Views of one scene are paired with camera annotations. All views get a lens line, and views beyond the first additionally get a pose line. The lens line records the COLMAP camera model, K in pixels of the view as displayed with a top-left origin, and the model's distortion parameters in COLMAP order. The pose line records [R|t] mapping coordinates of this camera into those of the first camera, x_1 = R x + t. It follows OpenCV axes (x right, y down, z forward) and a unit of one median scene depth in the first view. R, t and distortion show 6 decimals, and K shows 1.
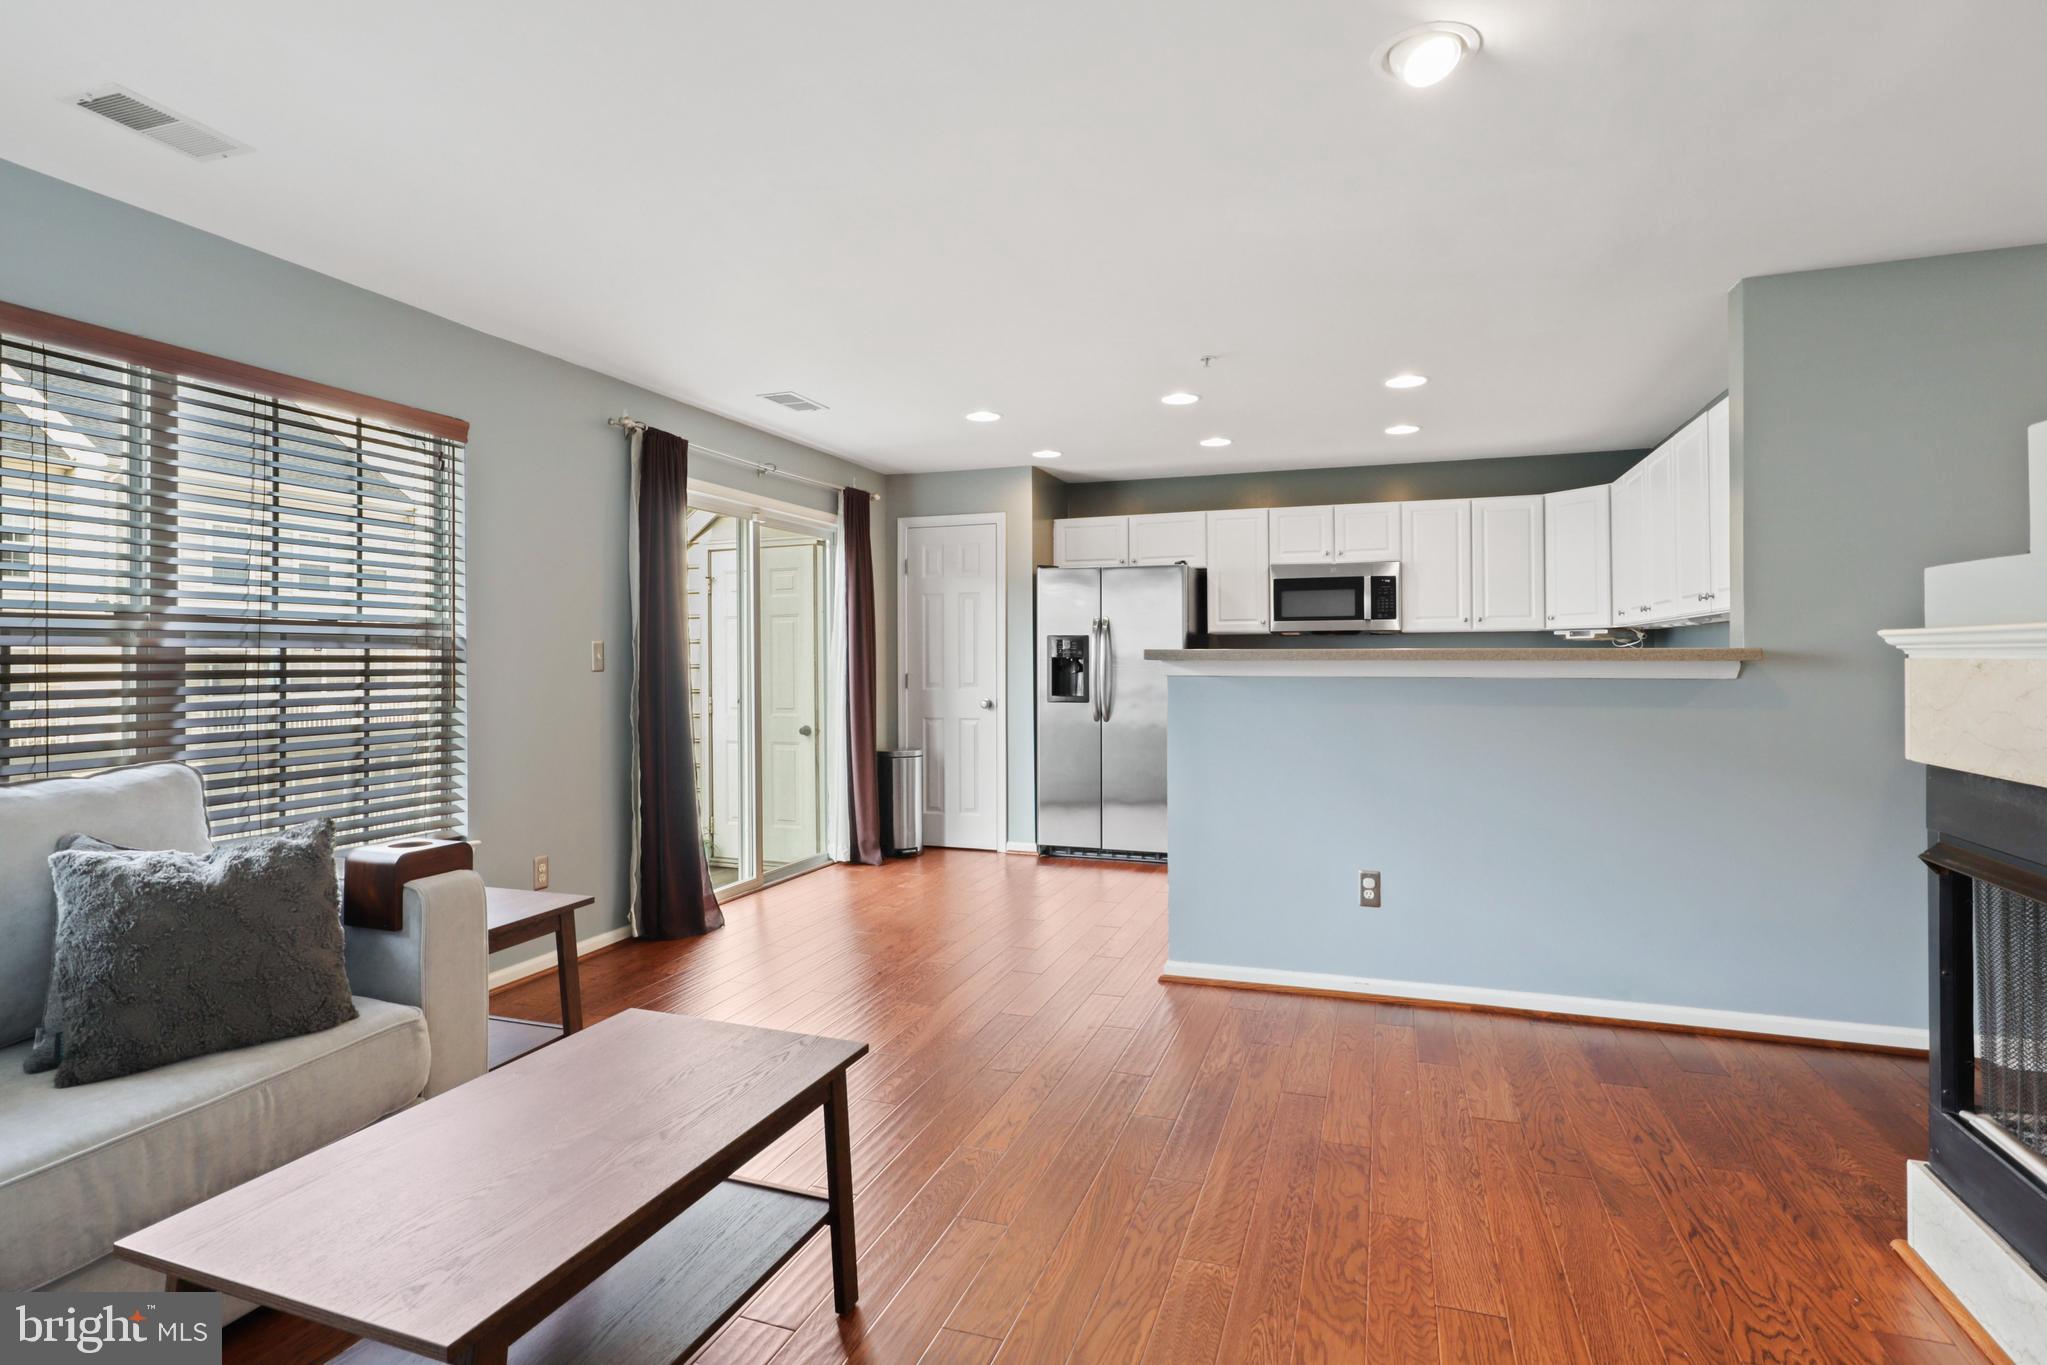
lens RADIAL K [[1020.4, 0, 1026.9], [0, 1020.4, 666.3], [0, 0, 1]] dist [-0.026958, 0.017444]
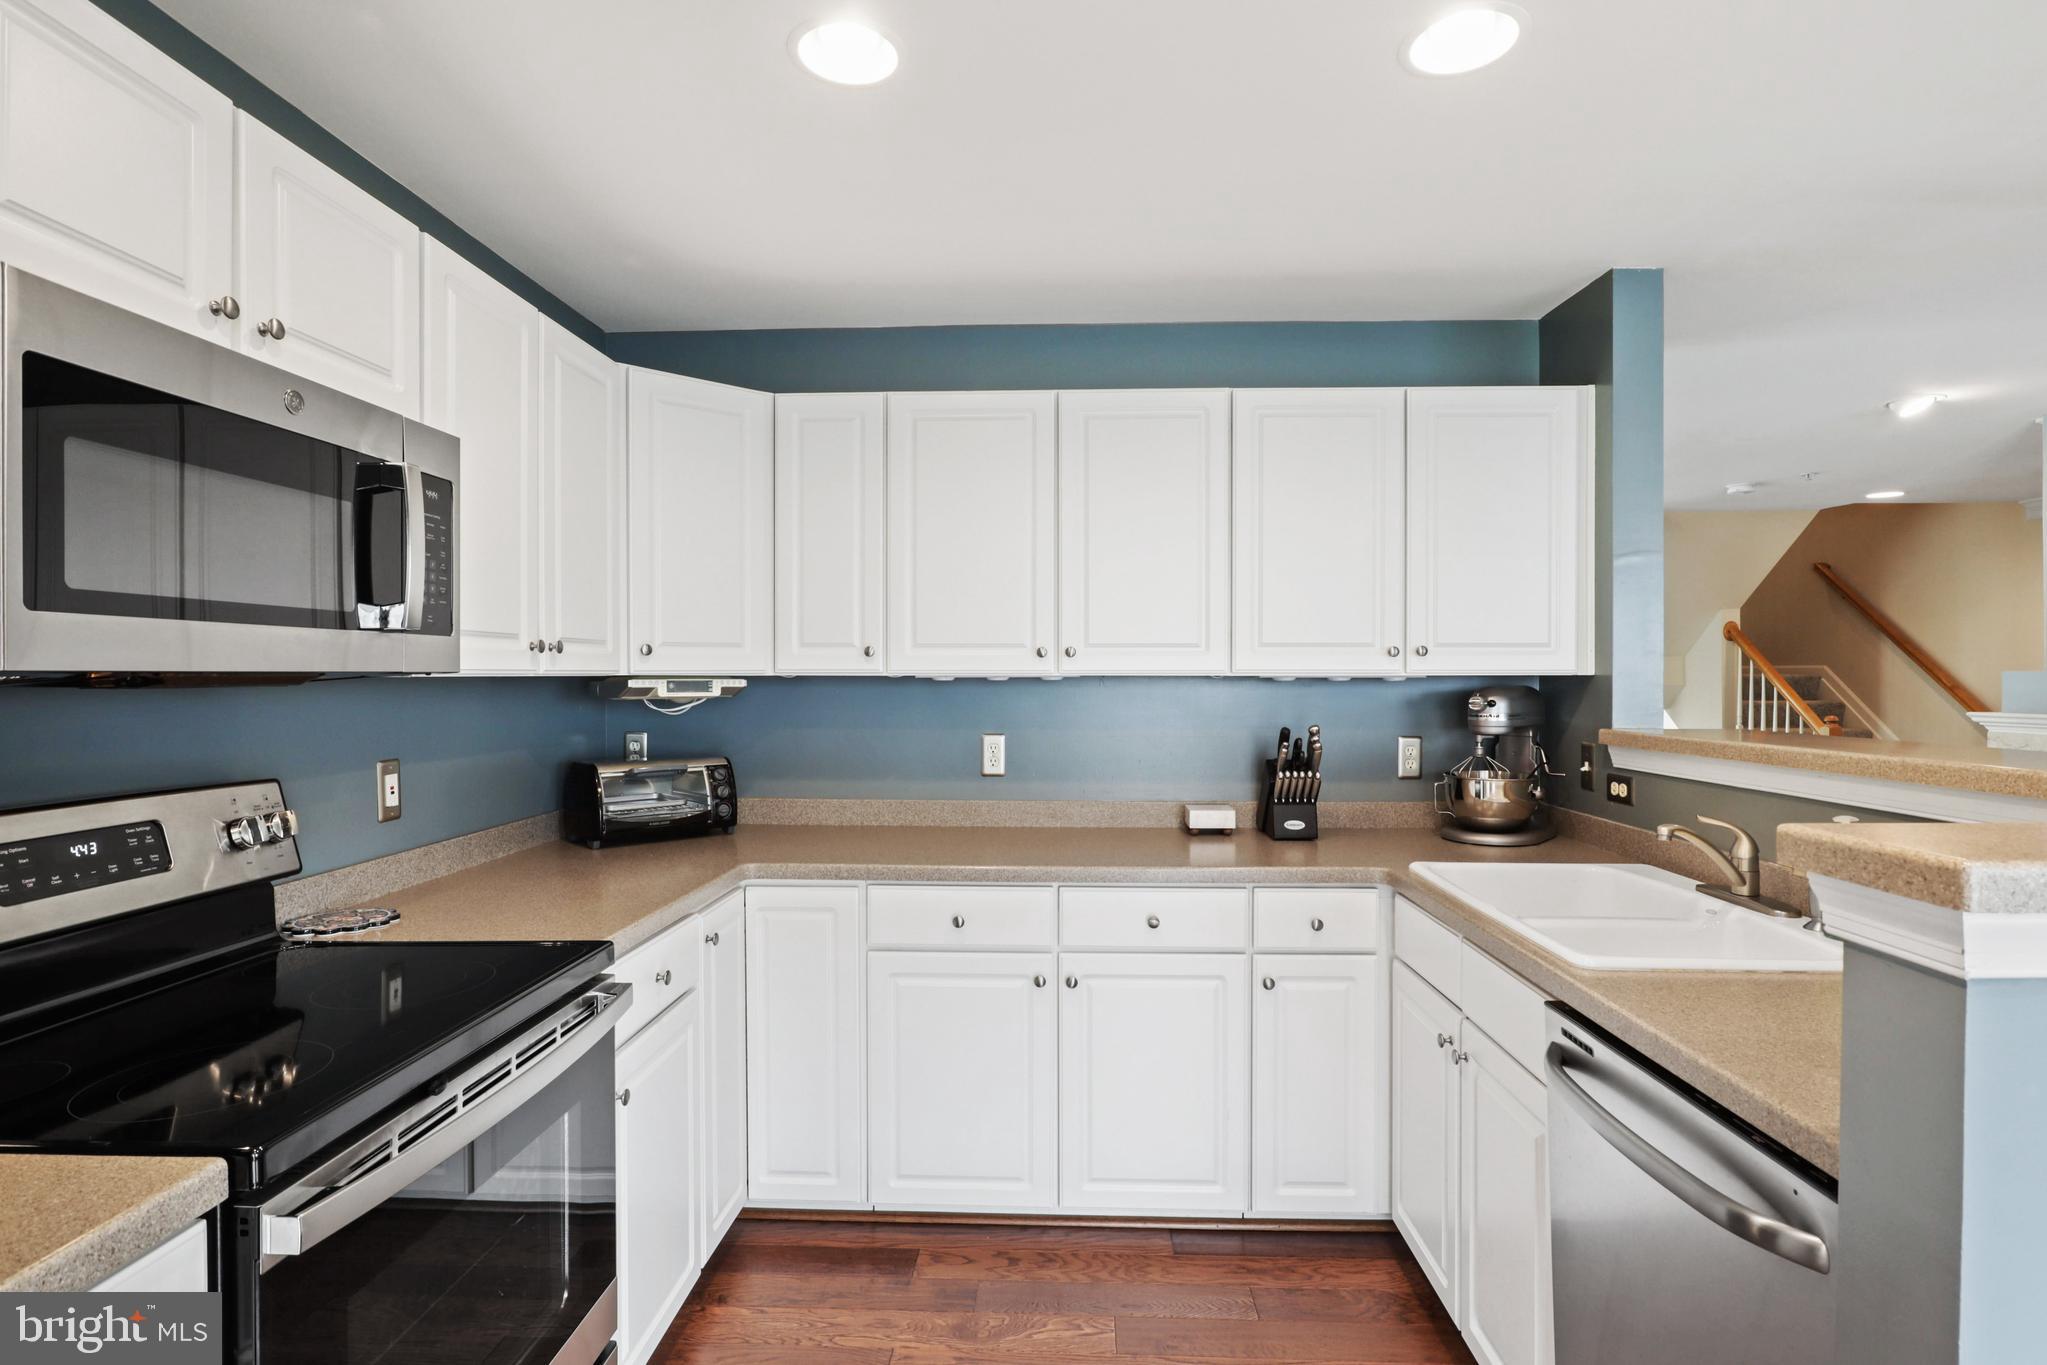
lens RADIAL K [[1019.3, 0, 1023.5], [0, 1019.3, 682.5], [0, 0, 1]] dist [-0.030245, 0.017796]
pose [[-0.290221, -0.004462, 0.956949, 0.045444], [0.008320, 0.999940, 0.007186, -0.033664], [-0.956924, 0.010047, -0.290166, 0.929040]]
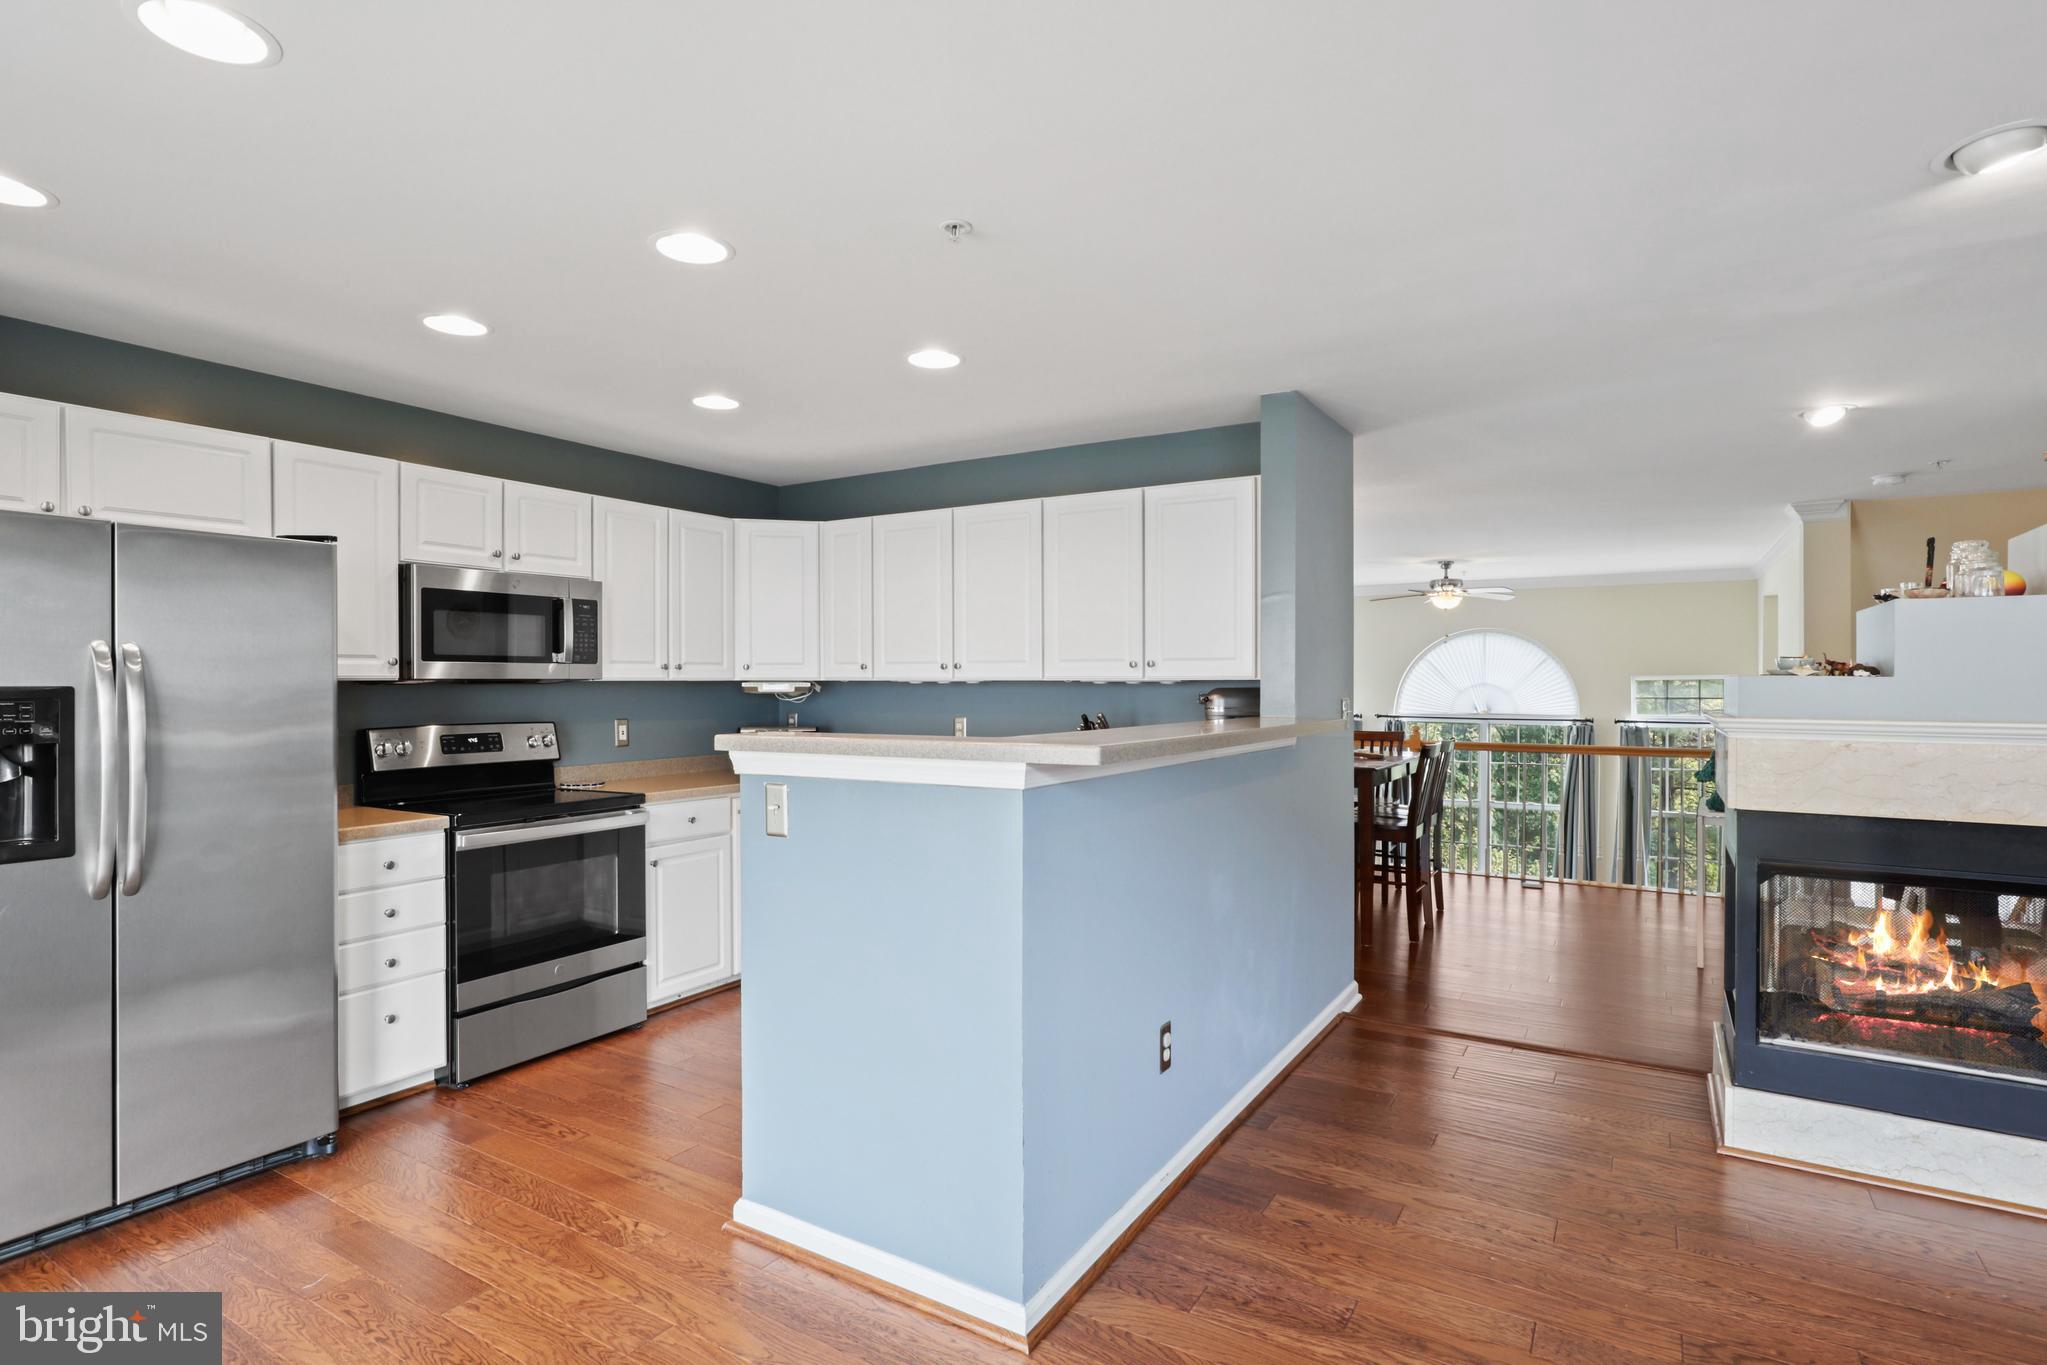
lens RADIAL K [[1029.2, 0, 1027.9], [0, 1029.2, 685.8], [0, 0, 1]] dist [-0.015537, 0.000055]
pose [[0.213946, -0.001791, 0.976844, -0.255473], [0.006868, 0.999976, 0.000329, -0.029418], [-0.976821, 0.006639, 0.213953, 0.565723]]
